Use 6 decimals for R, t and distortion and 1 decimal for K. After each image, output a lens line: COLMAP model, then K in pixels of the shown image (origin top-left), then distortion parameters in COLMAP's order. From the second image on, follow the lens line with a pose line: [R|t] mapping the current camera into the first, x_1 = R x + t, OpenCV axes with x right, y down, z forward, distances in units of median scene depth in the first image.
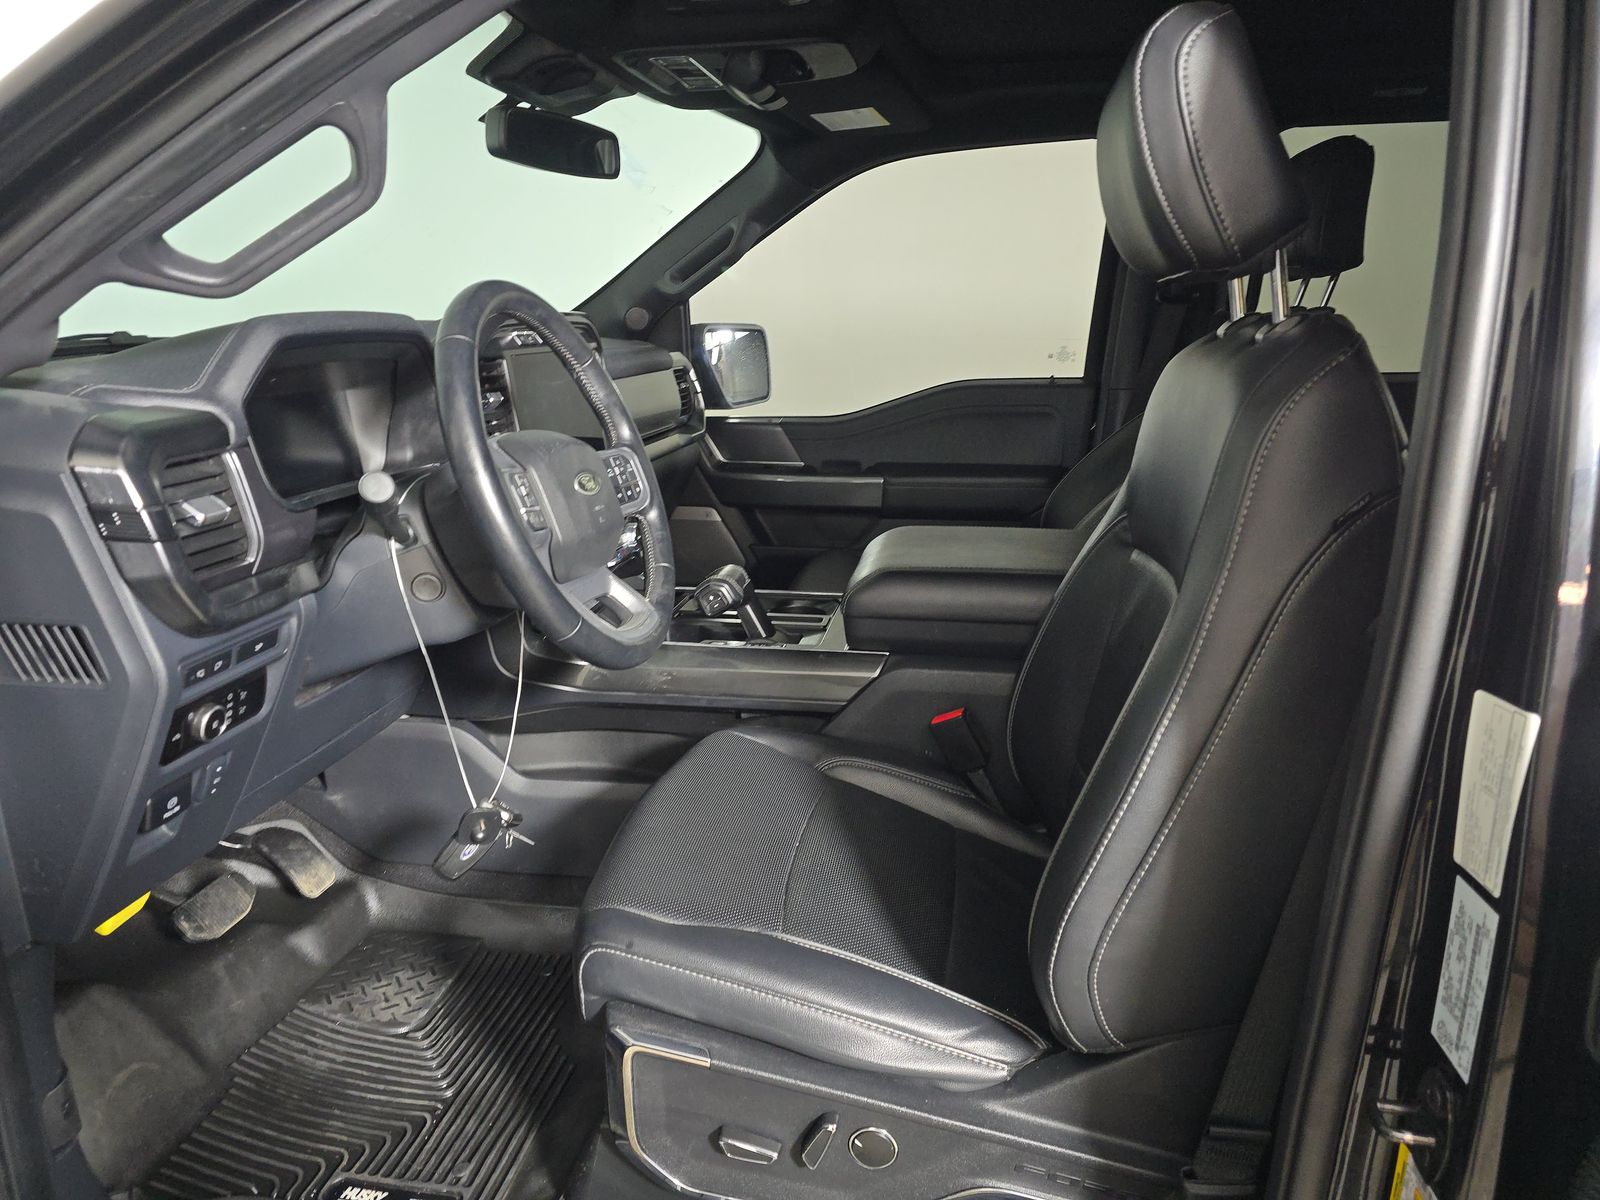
lens RADIAL K [[1092.1, 0, 790.1], [0, 1092.1, 600.2], [0, 0, 1]] dist [0.050968, -0.064757]
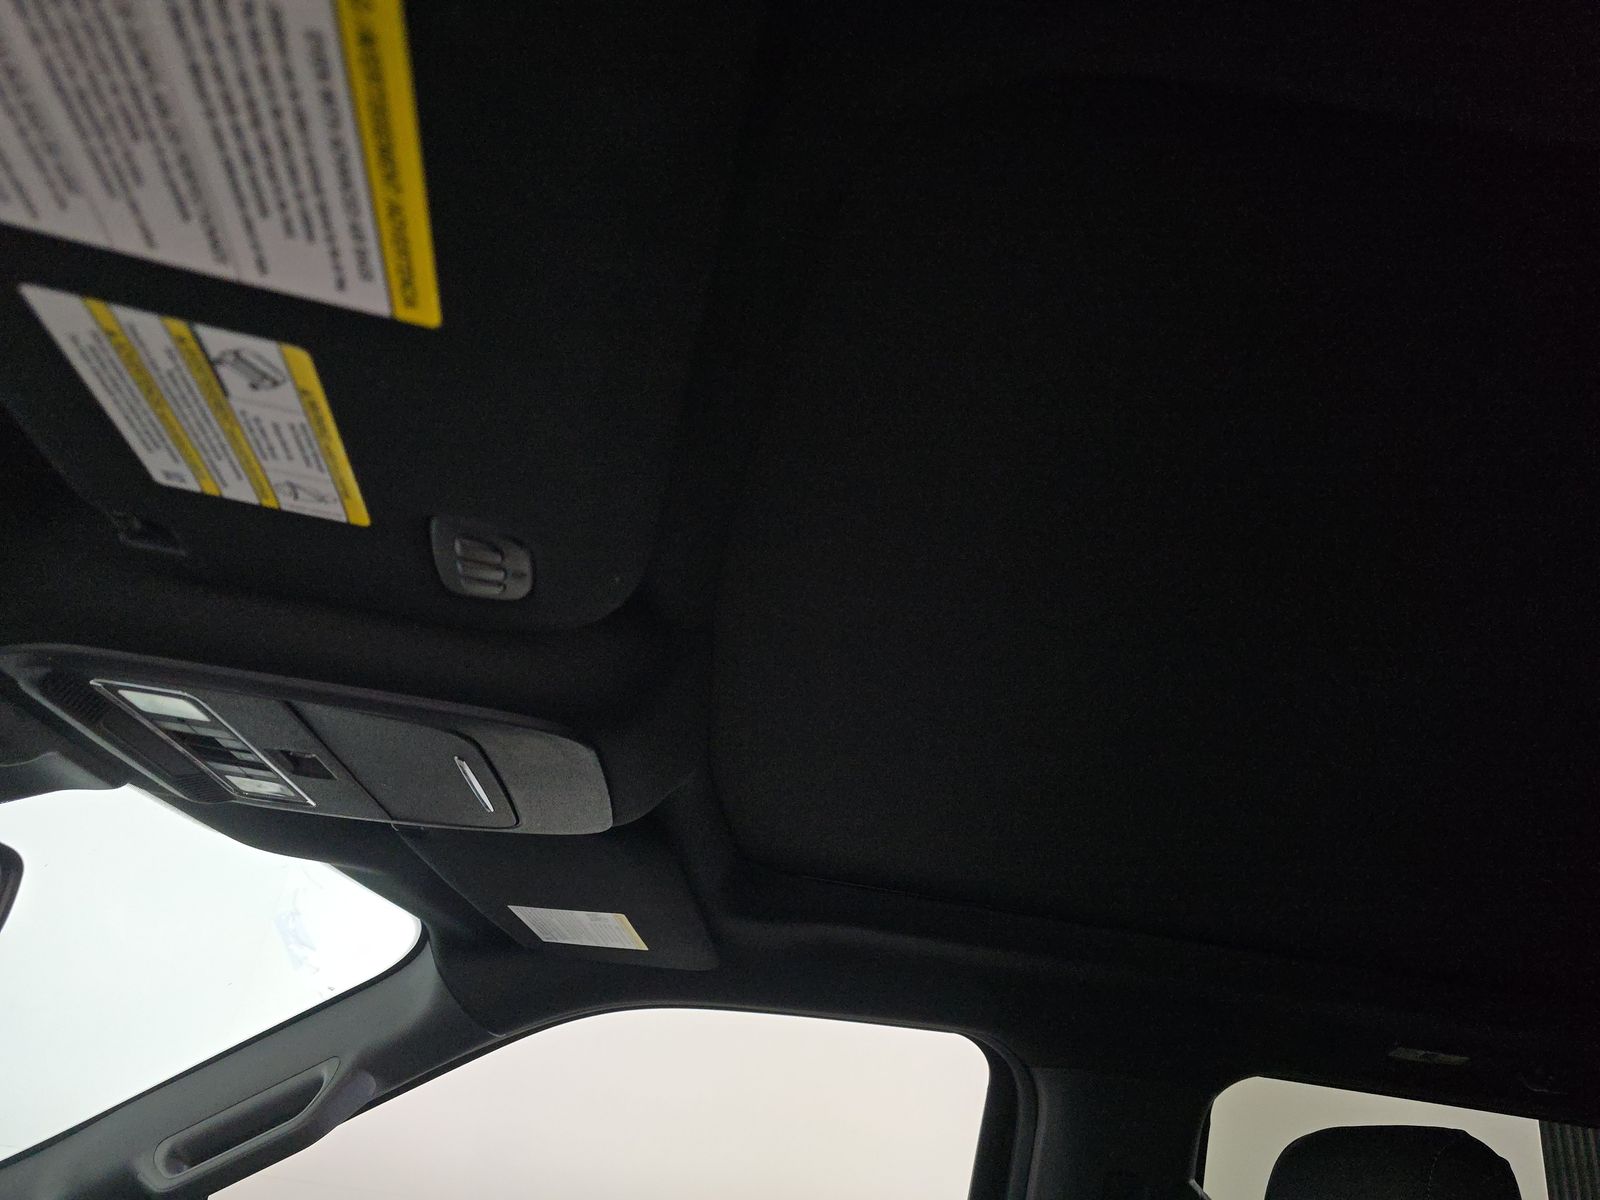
lens RADIAL K [[1092.1, 0, 790.1], [0, 1092.1, 600.2], [0, 0, 1]] dist [0.050968, -0.064757]
pose [[0.957351, 0.241479, 0.158640, 0.025560], [-0.077263, 0.743037, -0.664776, -0.180744], [-0.278405, 0.624167, 0.730004, 0.418380]]
